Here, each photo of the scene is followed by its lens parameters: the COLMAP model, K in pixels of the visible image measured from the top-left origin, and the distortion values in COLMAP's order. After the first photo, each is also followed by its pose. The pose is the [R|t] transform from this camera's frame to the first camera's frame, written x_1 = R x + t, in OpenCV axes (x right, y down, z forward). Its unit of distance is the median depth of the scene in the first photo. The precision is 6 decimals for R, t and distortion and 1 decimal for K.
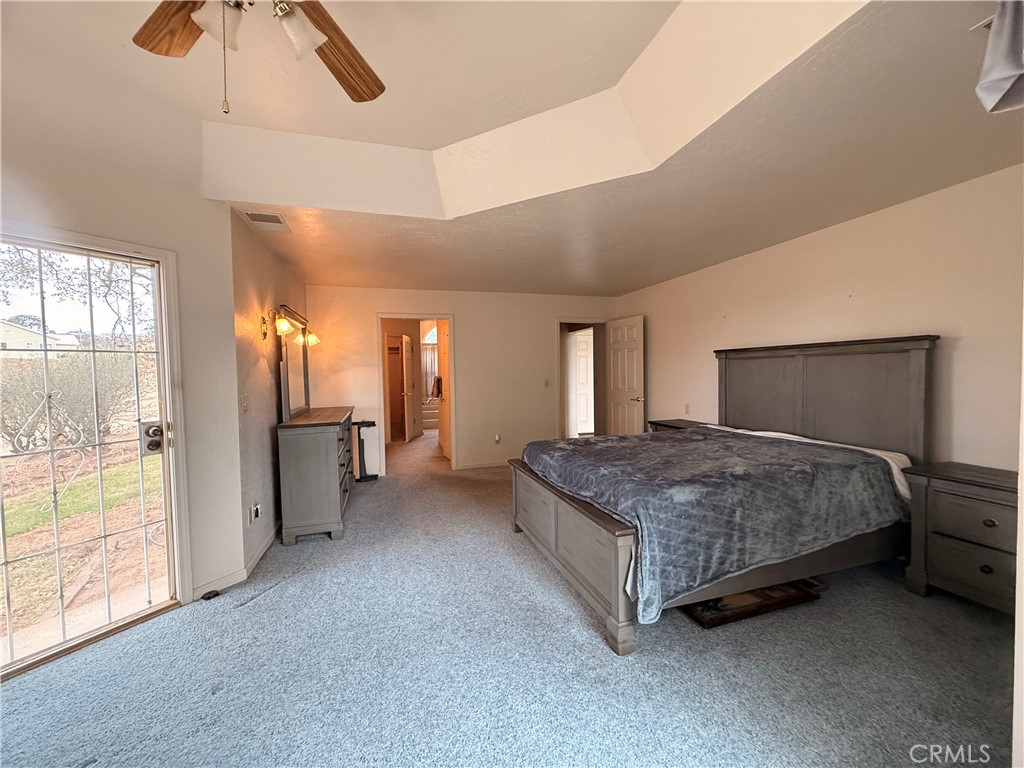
lens RADIAL K [[408.3, 0, 511.5], [0, 408.3, 386.5], [0, 0, 1]] dist [-0.001400, 0.000381]
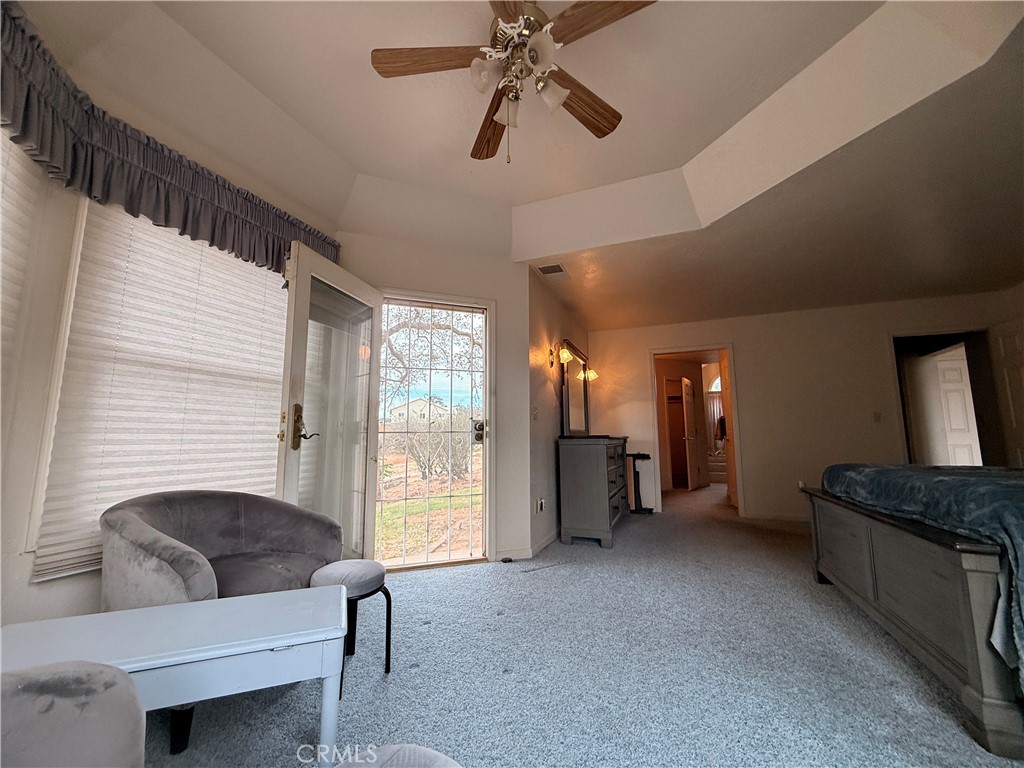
lens RADIAL K [[408.3, 0, 509.9], [0, 408.3, 386.1], [0, 0, 1]] dist [-0.001400, 0.000381]
pose [[0.774537, -0.066526, -0.629020, 0.088870], [-0.034054, 0.988626, -0.146491, 0.157210], [0.631611, 0.134883, 0.763462, -0.021447]]
